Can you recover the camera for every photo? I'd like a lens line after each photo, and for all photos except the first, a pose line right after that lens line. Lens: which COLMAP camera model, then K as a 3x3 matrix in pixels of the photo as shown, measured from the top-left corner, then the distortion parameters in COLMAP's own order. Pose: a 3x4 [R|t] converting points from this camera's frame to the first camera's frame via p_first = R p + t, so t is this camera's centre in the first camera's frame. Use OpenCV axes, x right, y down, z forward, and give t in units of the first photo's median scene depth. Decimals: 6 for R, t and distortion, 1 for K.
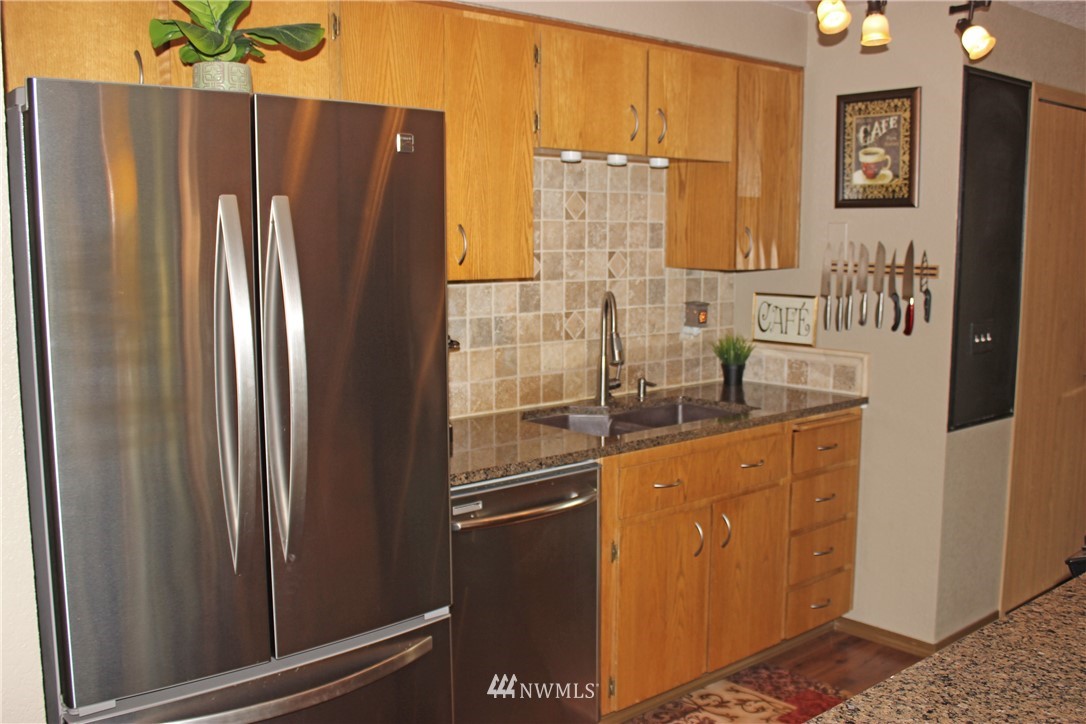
lens RADIAL K [[1060.1, 0, 543.0], [0, 1060.1, 362.0], [0, 0, 1]] dist [-0.085672, 0.008787]
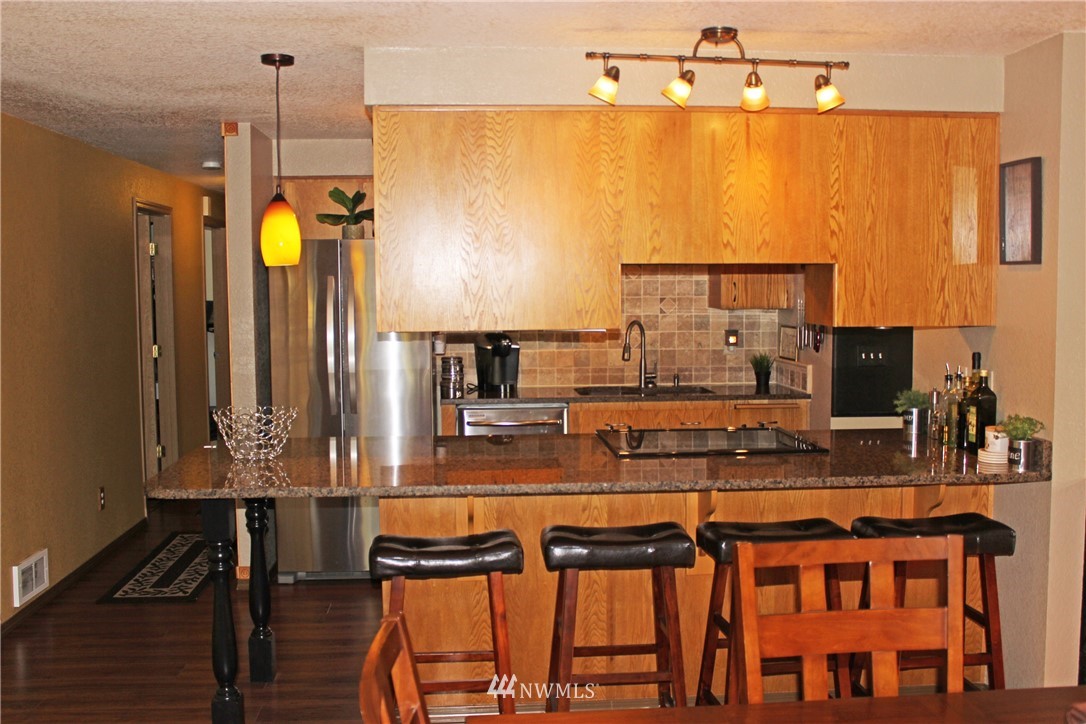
lens RADIAL K [[1060.1, 0, 543.0], [0, 1060.1, 362.0], [0, 0, 1]] dist [-0.085672, 0.008787]
pose [[0.804544, 0.025997, -0.593323, 0.925431], [-0.063180, 0.997119, -0.041981, 0.080652], [0.590522, 0.071262, 0.803869, -0.458300]]
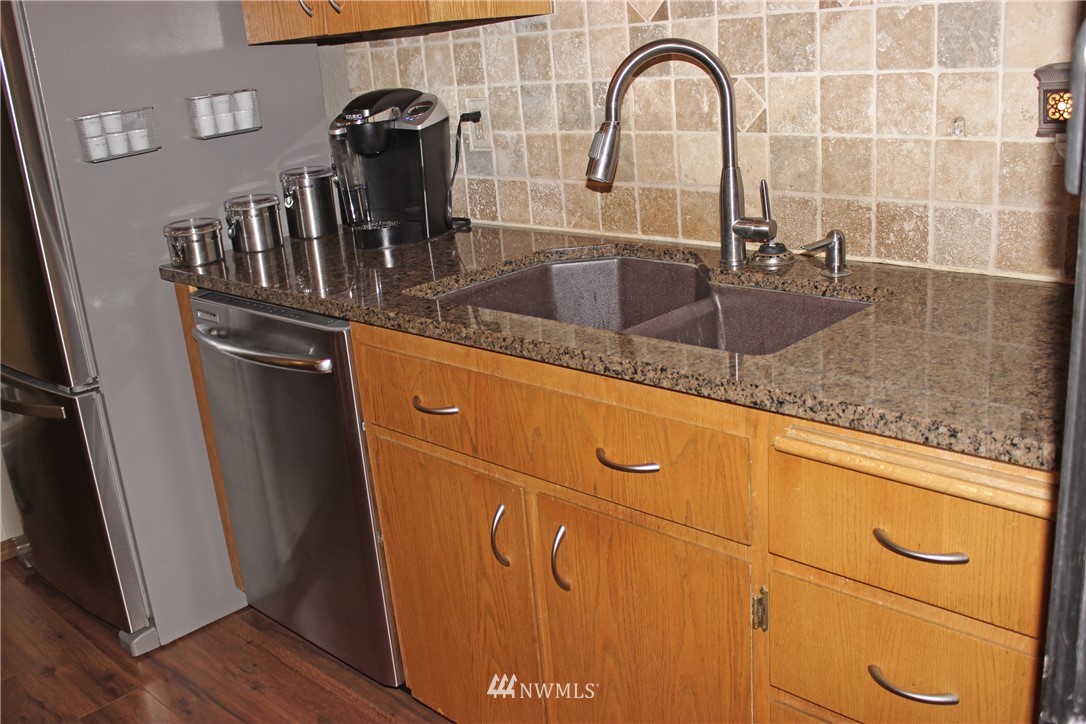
lens RADIAL K [[1060.1, 0, 543.0], [0, 1060.1, 362.0], [0, 0, 1]] dist [-0.085672, 0.008787]
pose [[0.066876, 0.296838, -0.952583, 0.549822], [-0.033997, 0.954844, 0.295156, -0.062748], [0.997182, 0.012646, 0.073948, 0.861869]]
